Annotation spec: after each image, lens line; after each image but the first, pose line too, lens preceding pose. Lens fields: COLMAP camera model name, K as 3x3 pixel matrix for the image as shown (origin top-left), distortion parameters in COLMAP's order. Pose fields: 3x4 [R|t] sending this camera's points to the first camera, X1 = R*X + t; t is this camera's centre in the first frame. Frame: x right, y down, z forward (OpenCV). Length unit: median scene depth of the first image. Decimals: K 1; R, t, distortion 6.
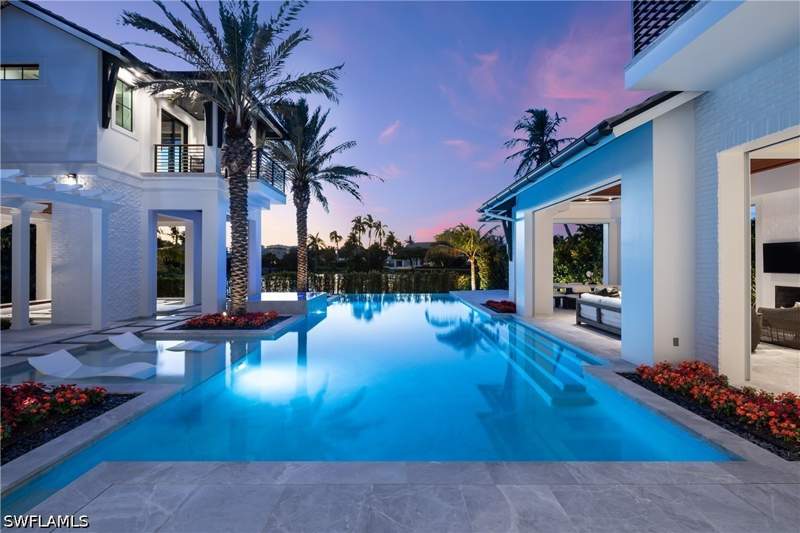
lens RADIAL K [[388.0, 0, 396.7], [0, 388.0, 260.6], [0, 0, 1]] dist [-0.001677, -0.000325]
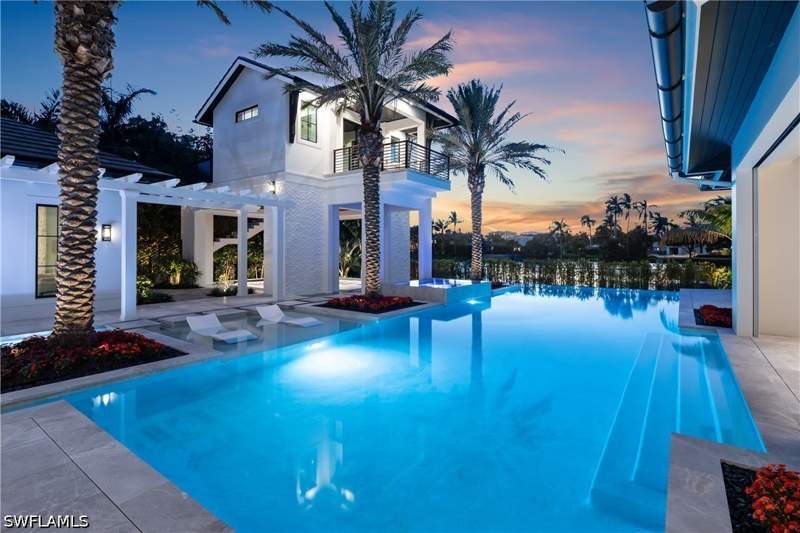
lens RADIAL K [[387.2, 0, 398.0], [0, 387.2, 246.1], [0, 0, 1]] dist [0.001150, 0.000023]
pose [[0.807676, -0.003335, -0.589617, 0.170735], [0.001265, 0.999992, -0.003924, 0.000917], [0.589625, 0.002423, 0.807674, 0.110652]]
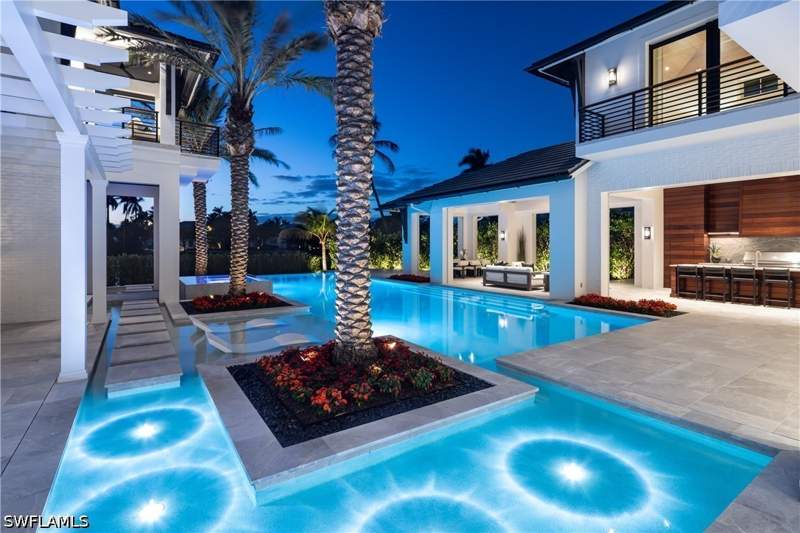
lens RADIAL K [[387.2, 0, 398.0], [0, 387.2, 246.1], [0, 0, 1]] dist [0.001150, 0.000023]
pose [[0.828682, -0.000125, 0.559720, -0.384497], [-0.005693, 0.999946, 0.008653, -0.000250], [-0.559691, -0.010357, 0.828637, -0.036855]]
